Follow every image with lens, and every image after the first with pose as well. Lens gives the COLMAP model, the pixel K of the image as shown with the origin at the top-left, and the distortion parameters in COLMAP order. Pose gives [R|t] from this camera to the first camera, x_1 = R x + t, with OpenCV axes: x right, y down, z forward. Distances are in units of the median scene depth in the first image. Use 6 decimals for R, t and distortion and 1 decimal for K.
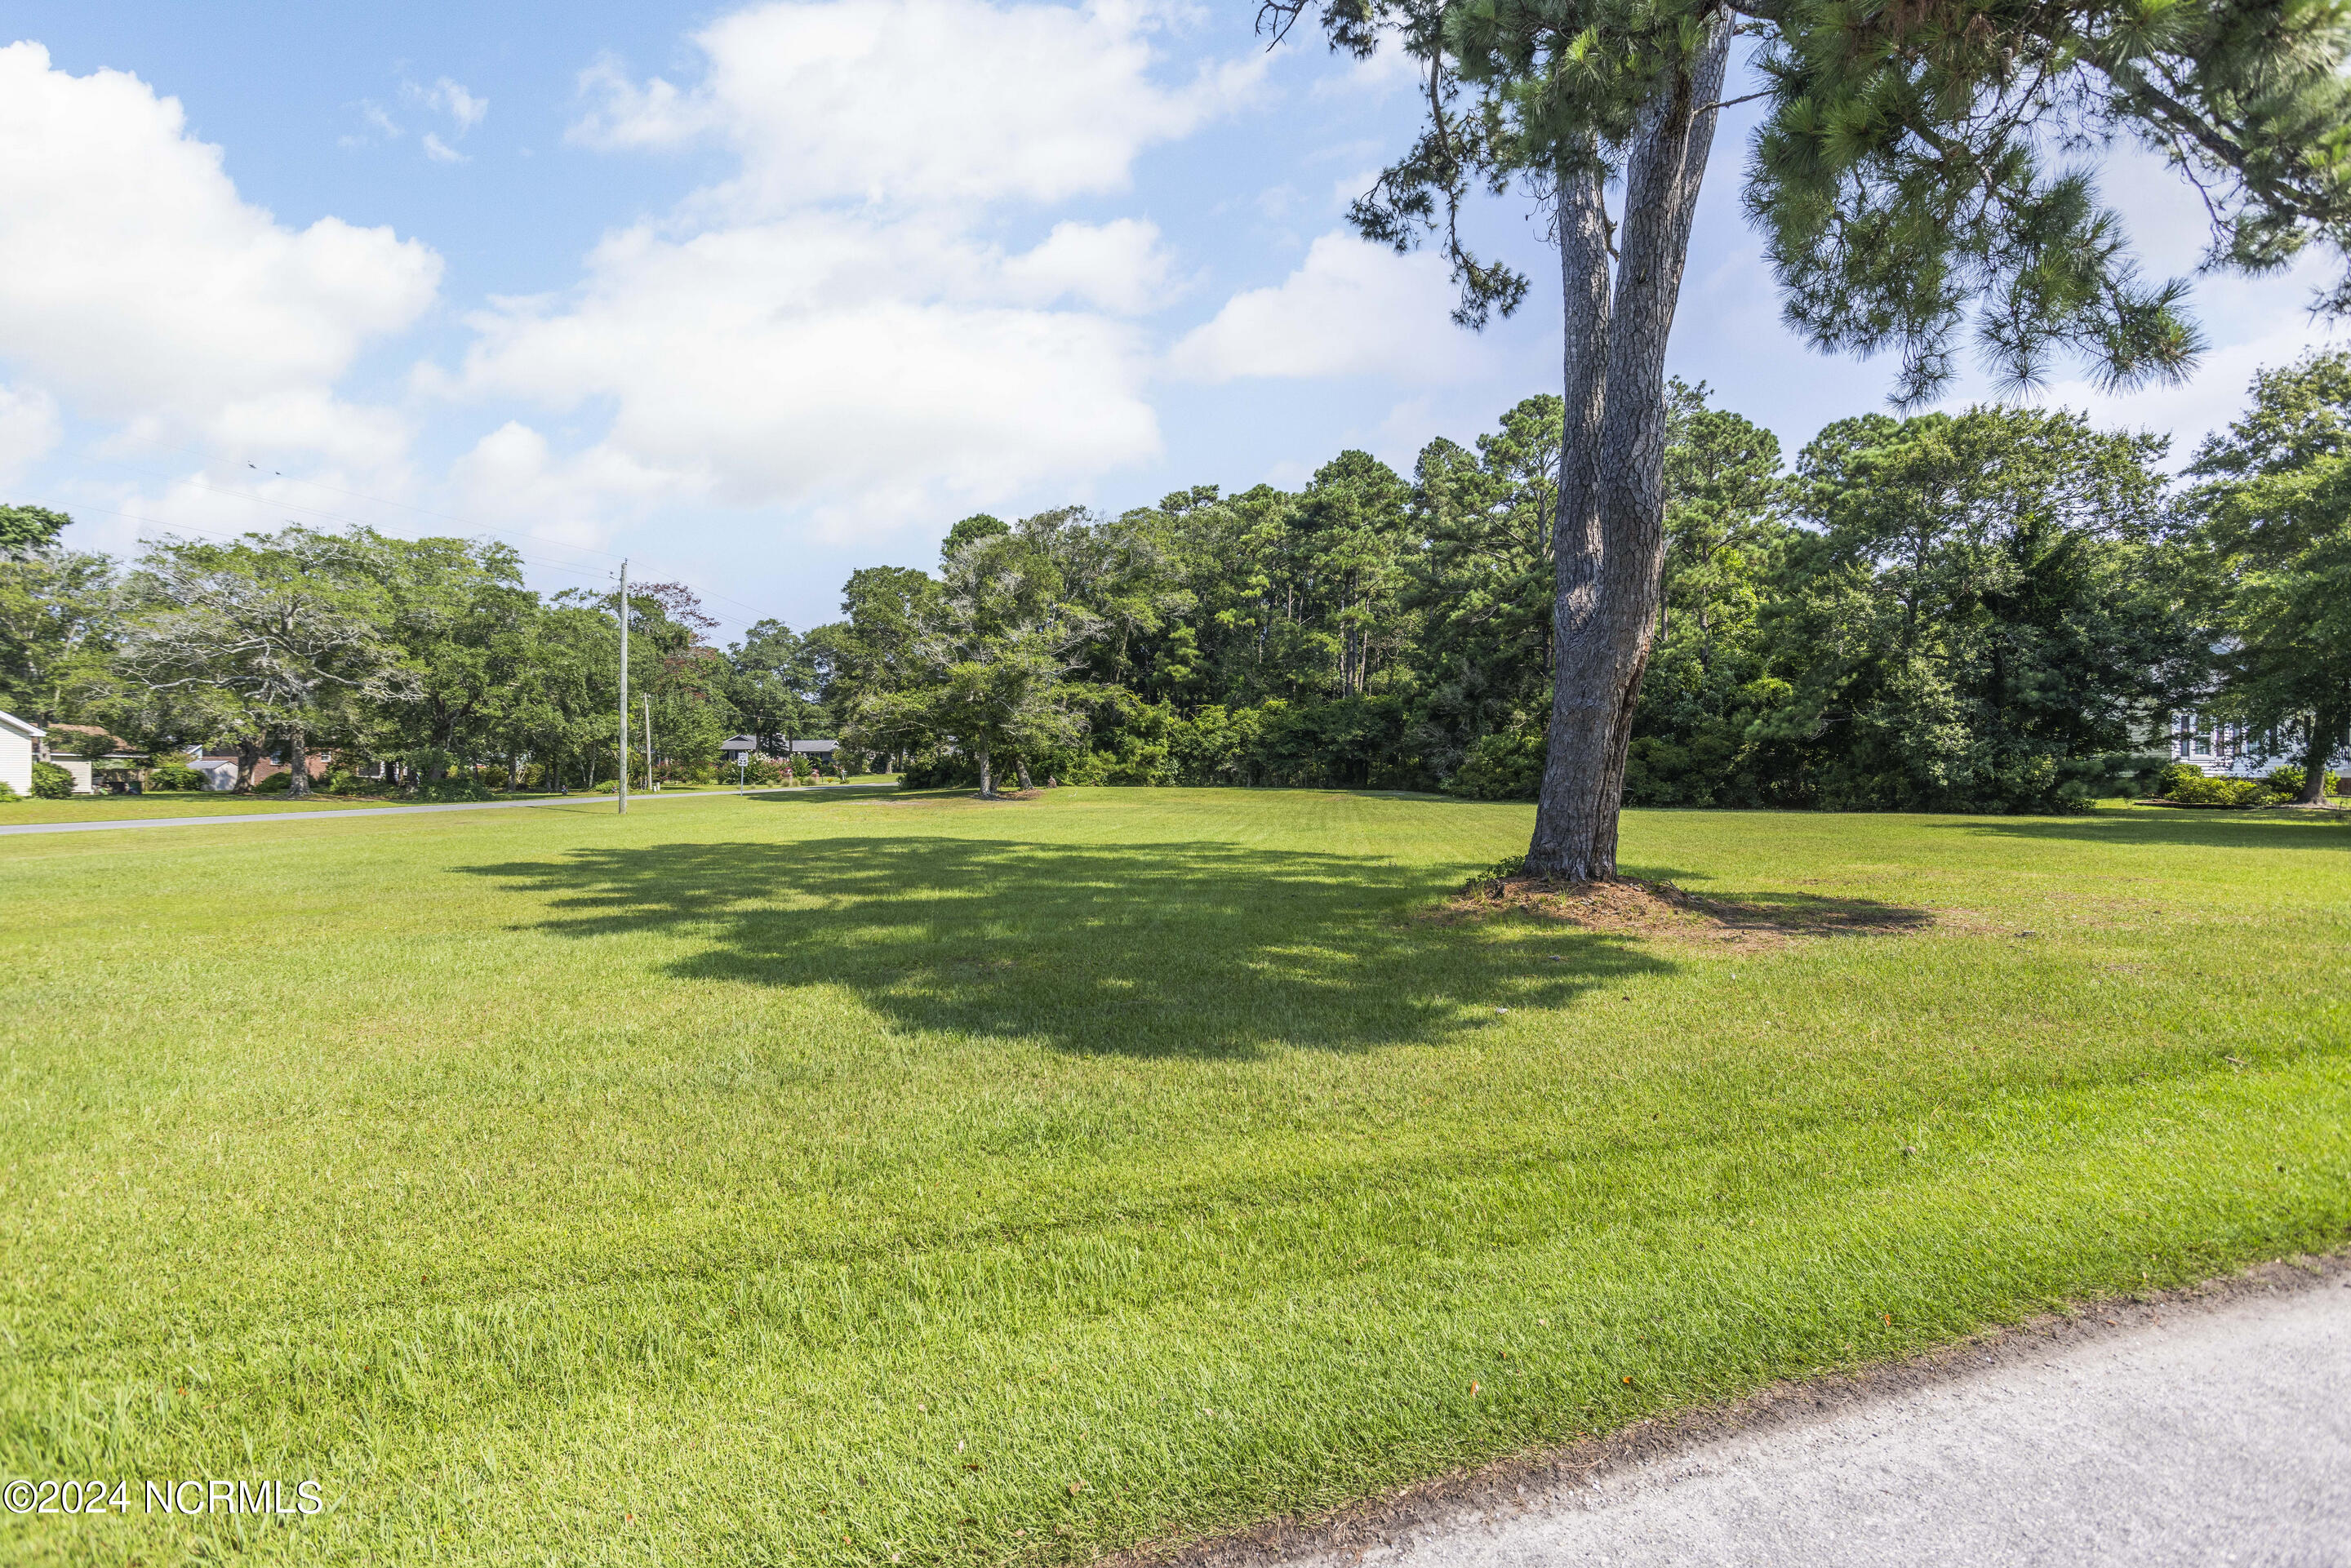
lens RADIAL K [[1110.4, 0, 1142.1], [0, 1110.4, 770.0], [0, 0, 1]] dist [-0.001599, -0.000092]
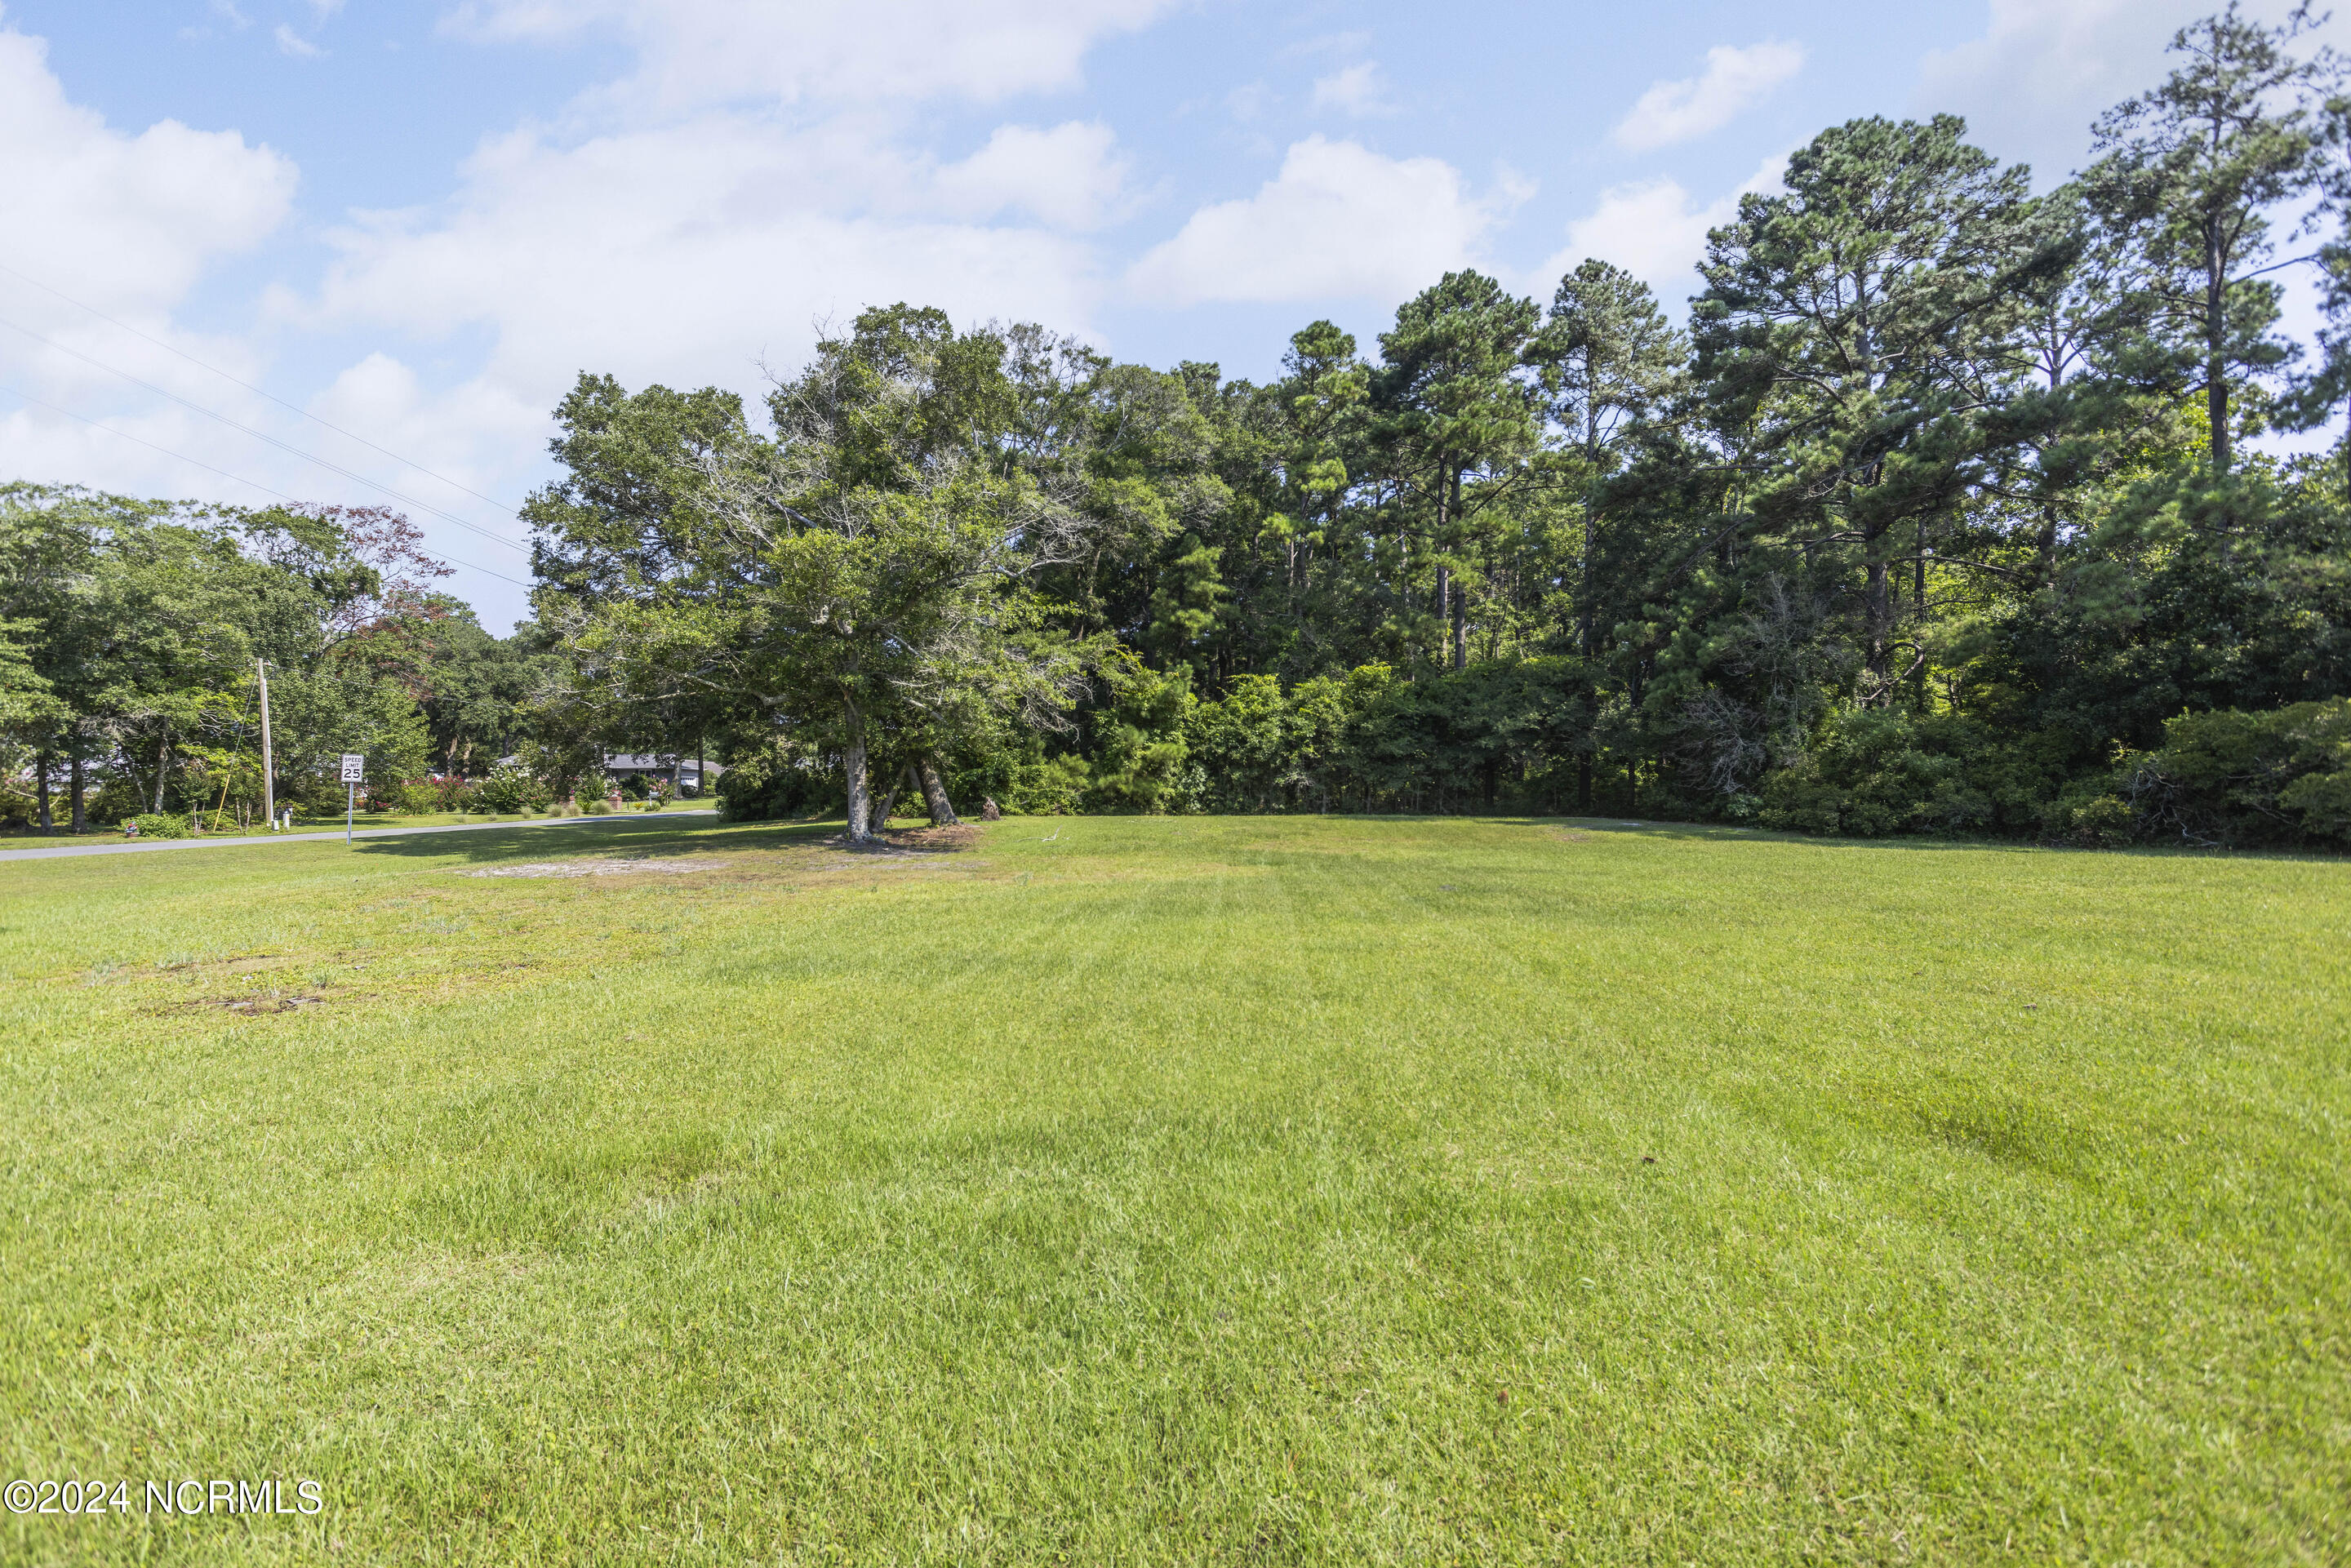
lens RADIAL K [[1216.9, 0, 1152.5], [0, 1216.9, 778.3], [0, 0, 1]] dist [-0.003307, -0.000615]
pose [[0.996222, -0.007097, 0.086549, -0.049283], [0.008010, 0.999916, -0.010209, 0.002688], [-0.086470, 0.010864, 0.996195, 0.377562]]
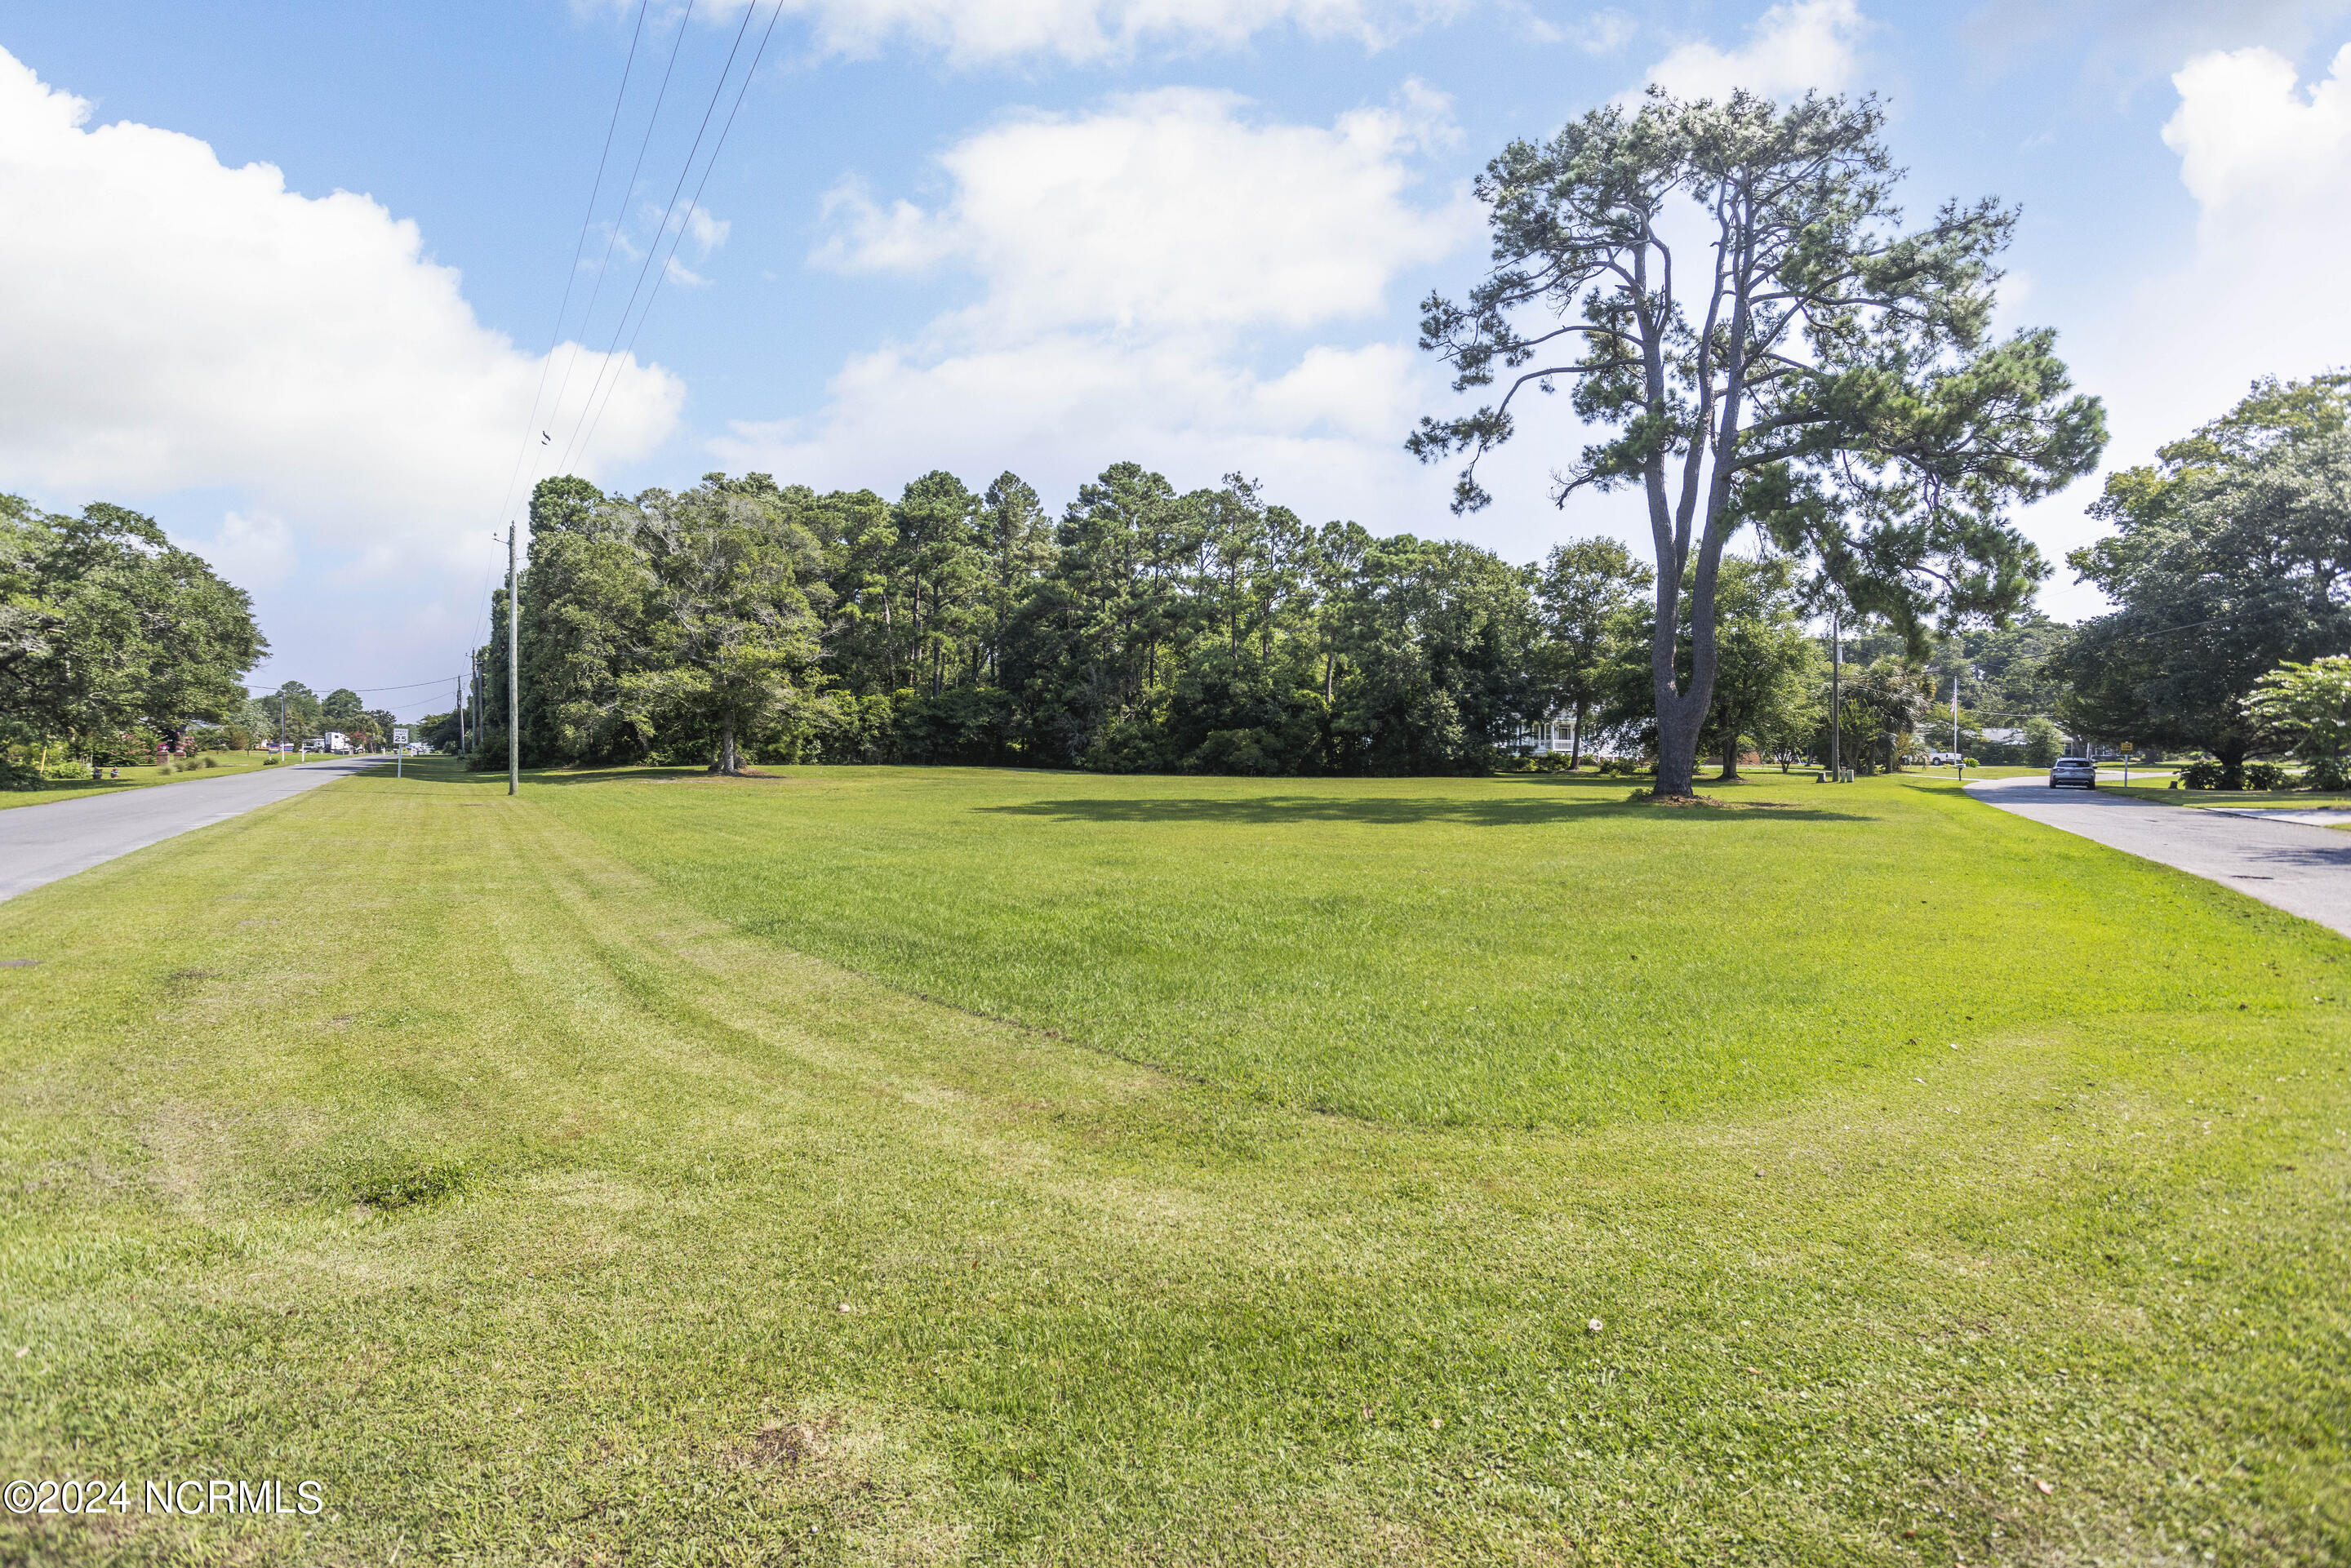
lens RADIAL K [[1110.4, 0, 1142.1], [0, 1110.4, 770.0], [0, 0, 1]] dist [-0.001599, -0.000092]
pose [[0.808333, -0.010884, 0.588625, -0.348800], [-0.001590, 0.999785, 0.020671, -0.003383], [-0.588724, -0.017645, 0.808142, -0.053189]]
